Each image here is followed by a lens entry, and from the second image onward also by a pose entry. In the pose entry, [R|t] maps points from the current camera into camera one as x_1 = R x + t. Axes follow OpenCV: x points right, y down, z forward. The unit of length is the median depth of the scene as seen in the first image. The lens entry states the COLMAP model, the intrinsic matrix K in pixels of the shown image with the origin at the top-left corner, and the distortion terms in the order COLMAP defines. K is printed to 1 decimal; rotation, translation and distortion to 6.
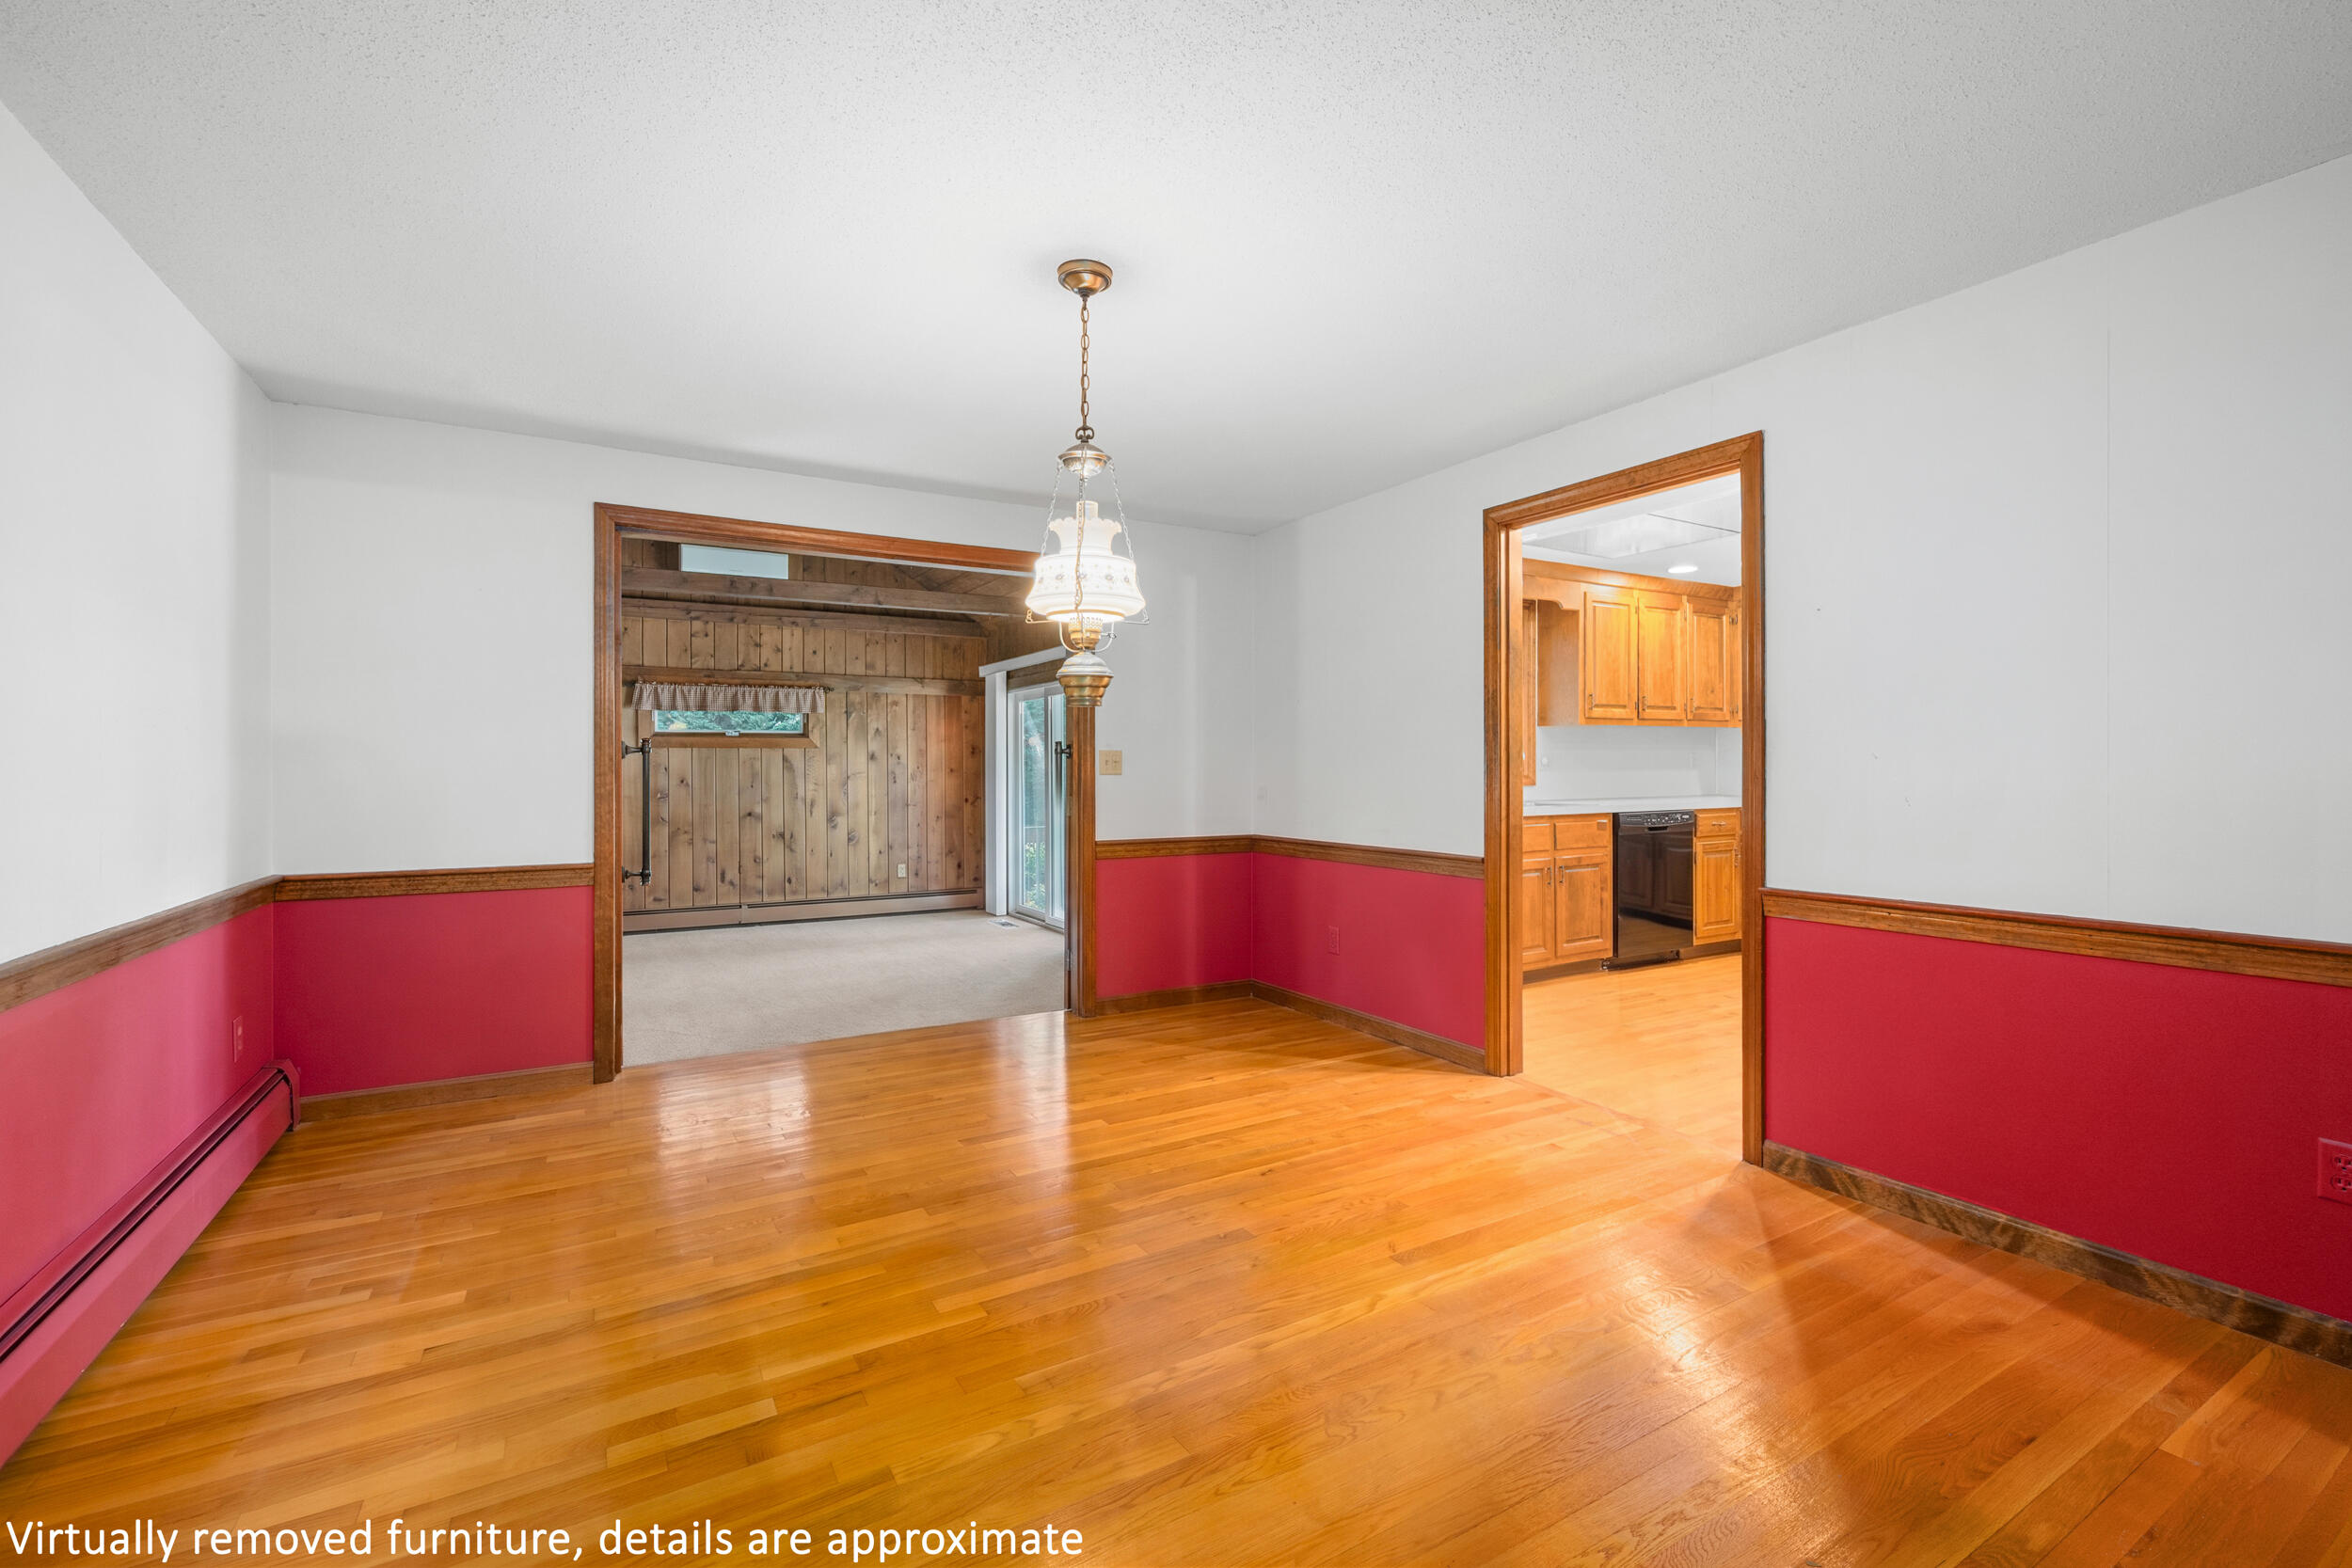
lens RADIAL K [[1012.8, 0, 1187.1], [0, 1012.8, 771.1], [0, 0, 1]] dist [0.000167, -0.000014]
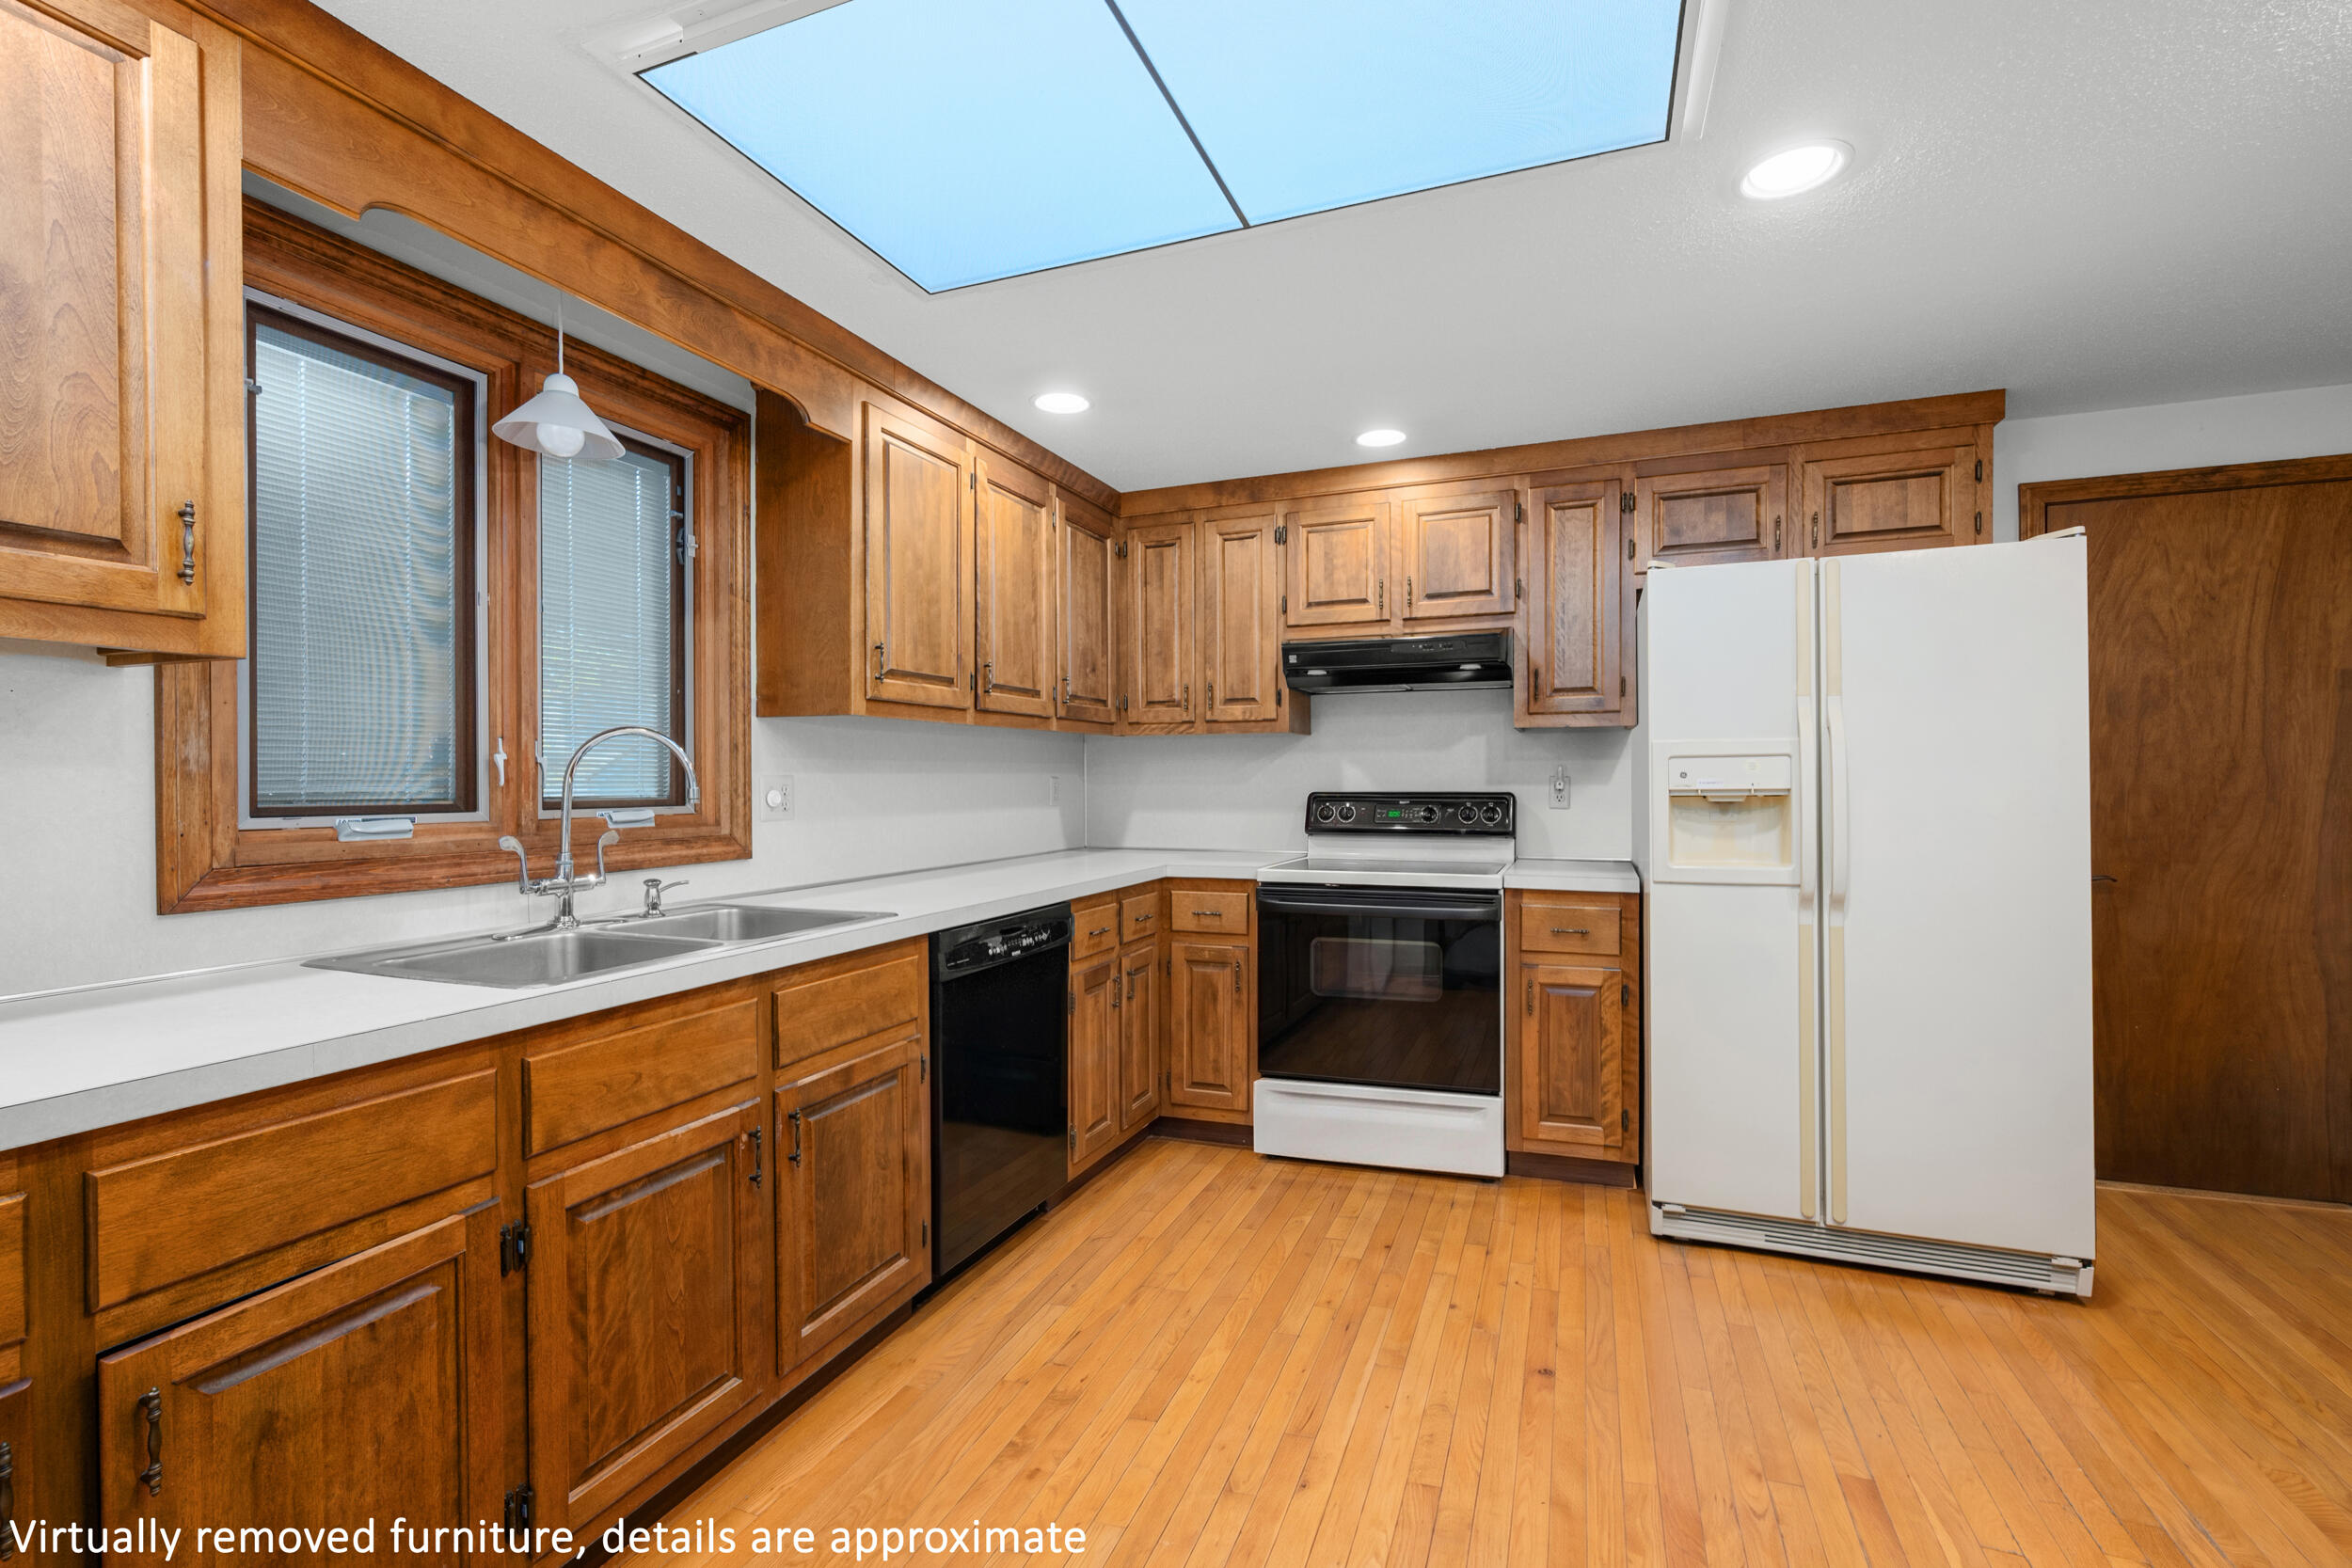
lens RADIAL K [[1012.8, 0, 1183.4], [0, 1012.8, 786.8], [0, 0, 1]] dist [0.000167, -0.000014]
pose [[0.788694, -0.000517, 0.614786, 0.359359], [0.003922, 0.999984, -0.004191, -0.019797], [-0.614774, 0.005717, 0.788683, 0.885574]]
